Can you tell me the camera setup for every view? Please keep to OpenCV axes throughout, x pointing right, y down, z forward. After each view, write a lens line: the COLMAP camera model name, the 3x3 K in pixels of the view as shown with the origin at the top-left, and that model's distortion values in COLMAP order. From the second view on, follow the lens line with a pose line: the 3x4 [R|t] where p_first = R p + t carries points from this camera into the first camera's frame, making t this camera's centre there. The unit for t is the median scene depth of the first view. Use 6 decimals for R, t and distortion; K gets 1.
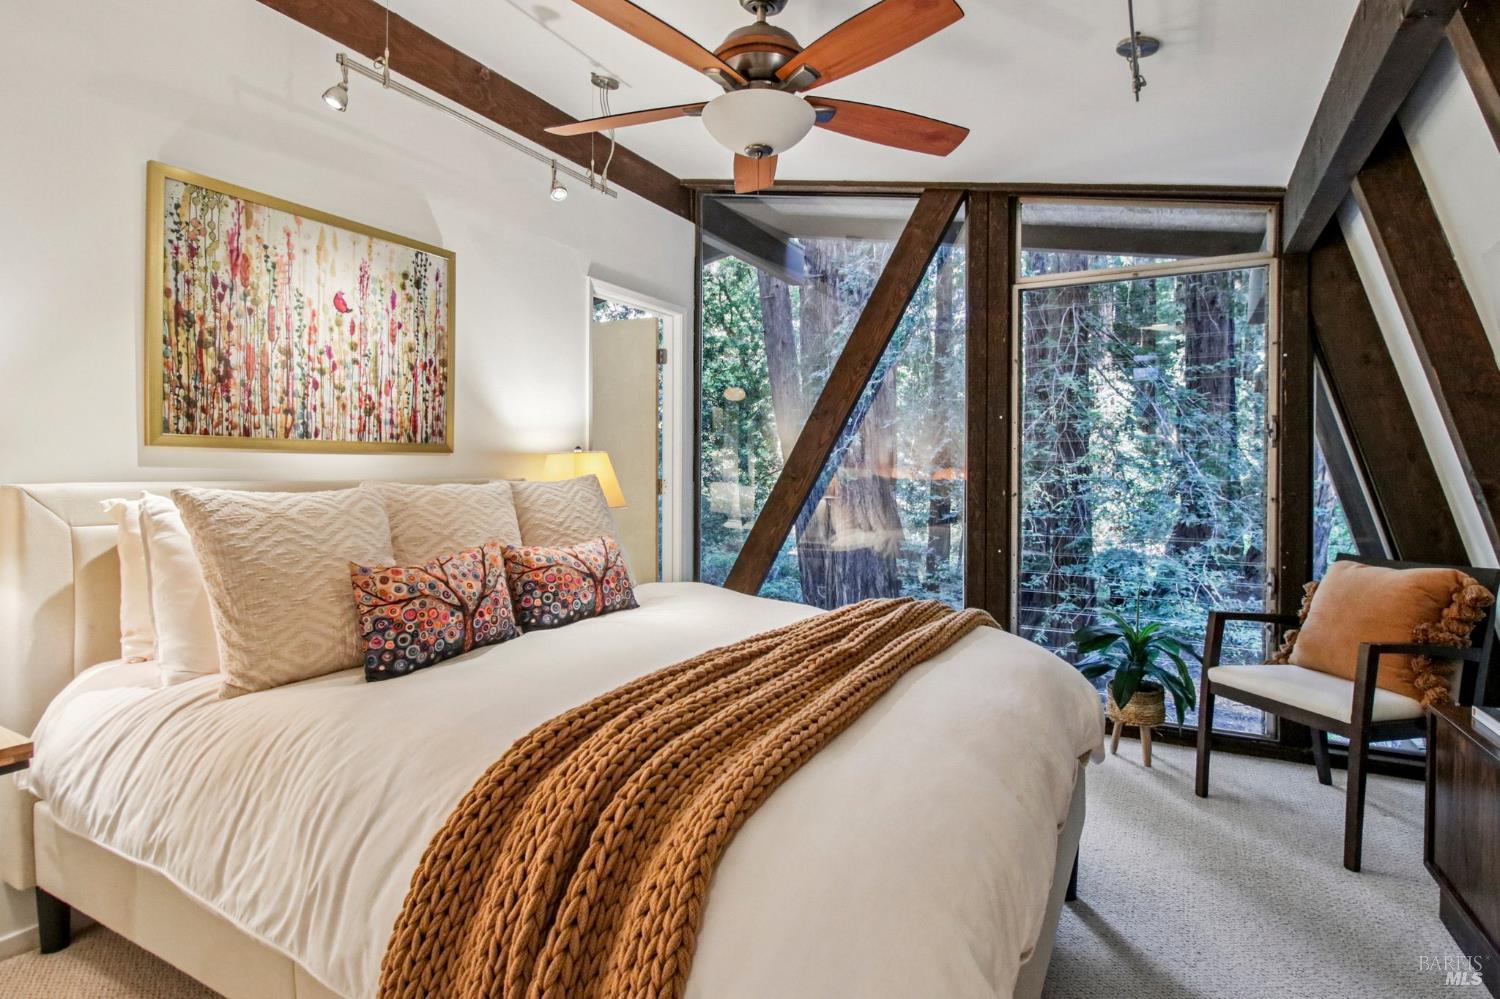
lens RADIAL K [[784.9, 0, 768.1], [0, 784.9, 466.9], [0, 0, 1]] dist [0.004779, -0.013018]
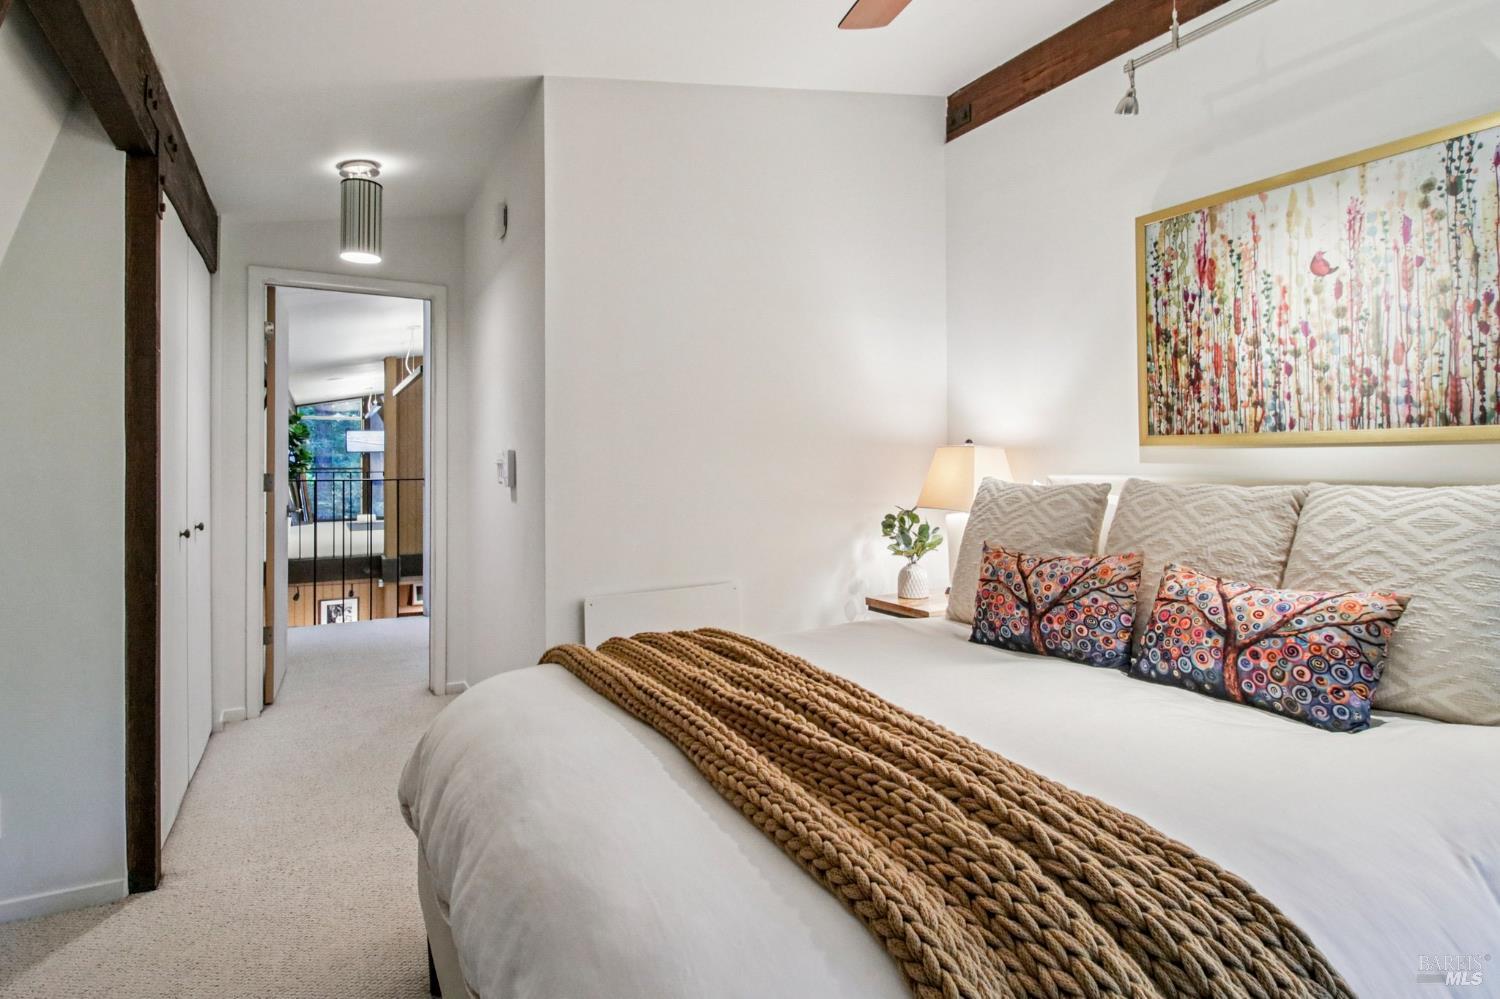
lens RADIAL K [[784.9, 0, 768.1], [0, 784.9, 466.9], [0, 0, 1]] dist [0.004779, -0.013018]
pose [[-0.549049, 0.004832, -0.835776, 0.512281], [0.003422, 0.999988, 0.003533, -0.000095], [0.835783, -0.000921, -0.549059, 1.048188]]
